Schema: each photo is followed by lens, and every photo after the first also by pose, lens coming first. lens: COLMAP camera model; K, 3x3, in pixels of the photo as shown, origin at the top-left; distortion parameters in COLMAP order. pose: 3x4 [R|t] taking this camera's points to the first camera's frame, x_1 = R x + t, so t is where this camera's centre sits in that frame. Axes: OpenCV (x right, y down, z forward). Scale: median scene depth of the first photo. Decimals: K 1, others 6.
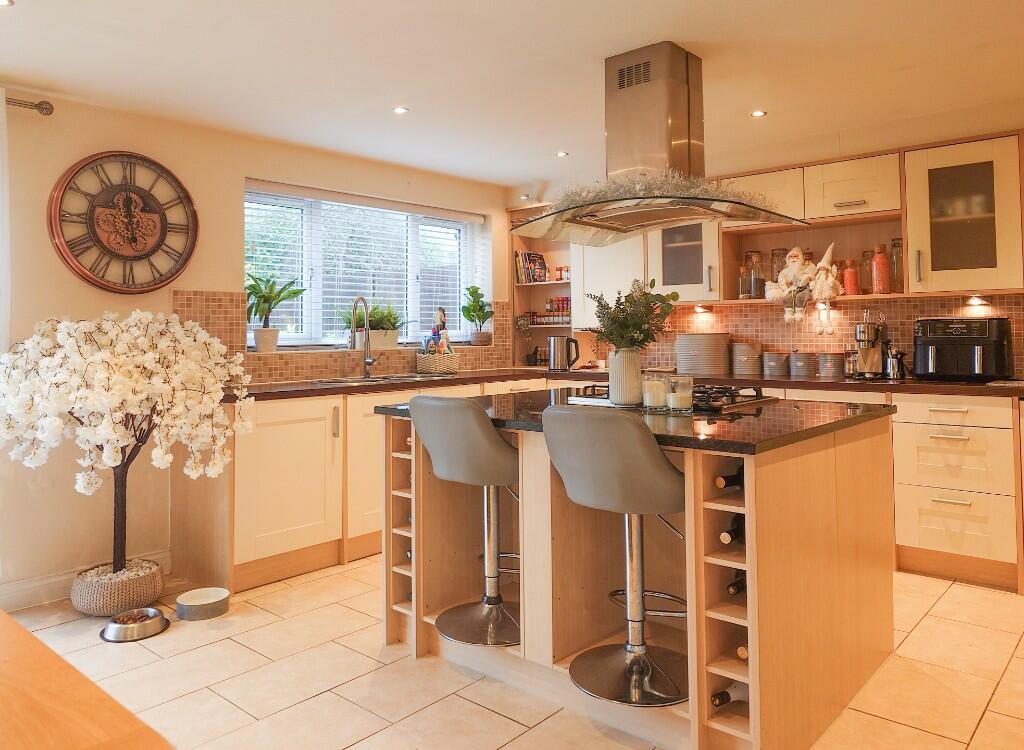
lens RADIAL K [[755.5, 0, 505.7], [0, 755.5, 309.2], [0, 0, 1]] dist [0.007763, -0.001705]
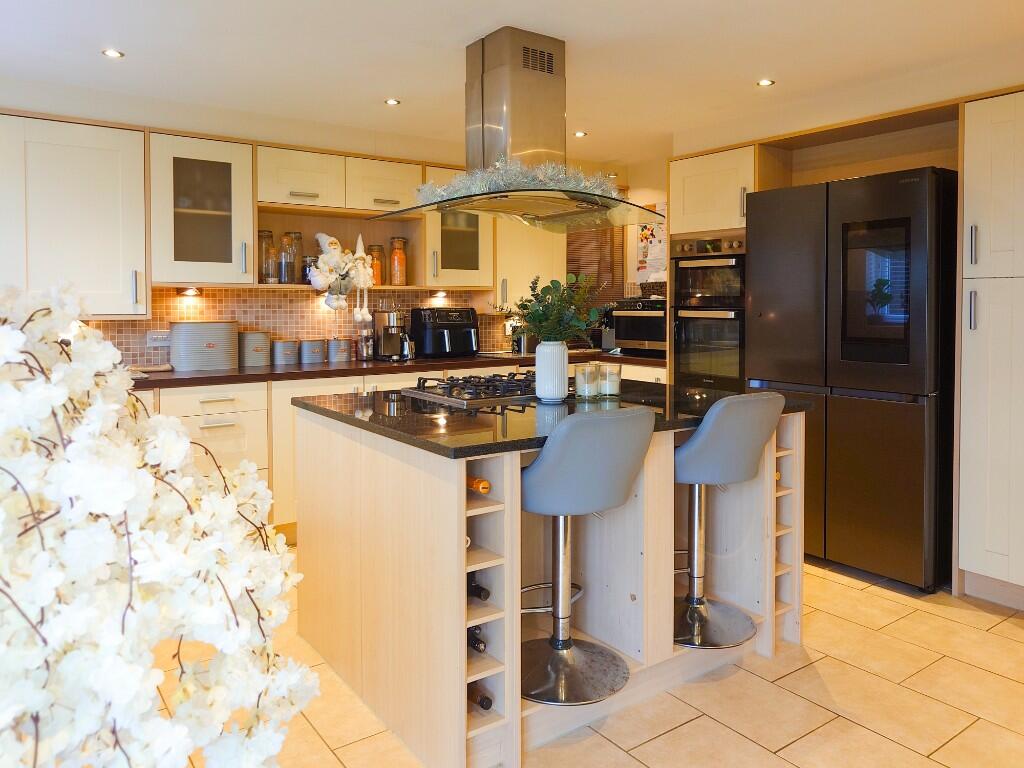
lens RADIAL K [[741.3, 0, 524.2], [0, 741.3, 309.9], [0, 0, 1]] dist [0.000266, -0.002842]
pose [[0.217096, 0.004538, 0.976140, -0.611073], [-0.027952, 0.999608, 0.001570, 0.010959], [-0.975750, -0.027625, 0.217138, 0.638909]]
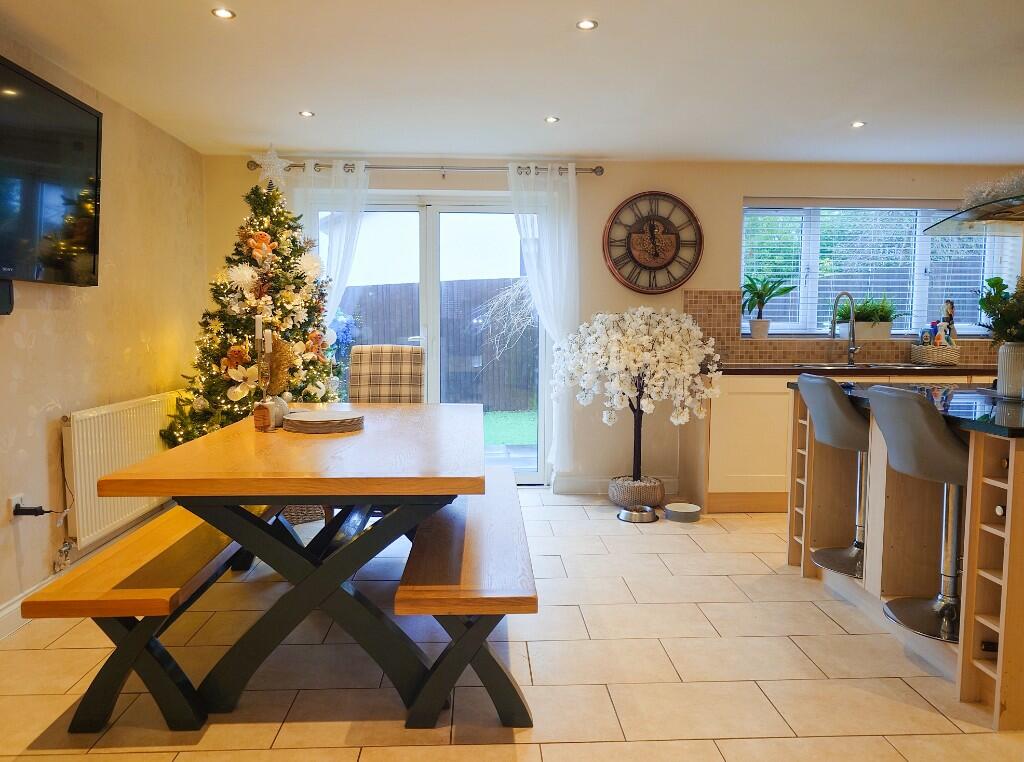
lens RADIAL K [[741.3, 0, 512.1], [0, 741.3, 383.6], [0, 0, 1]] dist [0.000266, -0.002842]
pose [[0.693694, 0.072304, -0.716632, 0.312983], [0.010111, 0.993873, 0.110064, -0.008784], [0.720199, -0.083597, 0.688712, -0.150536]]
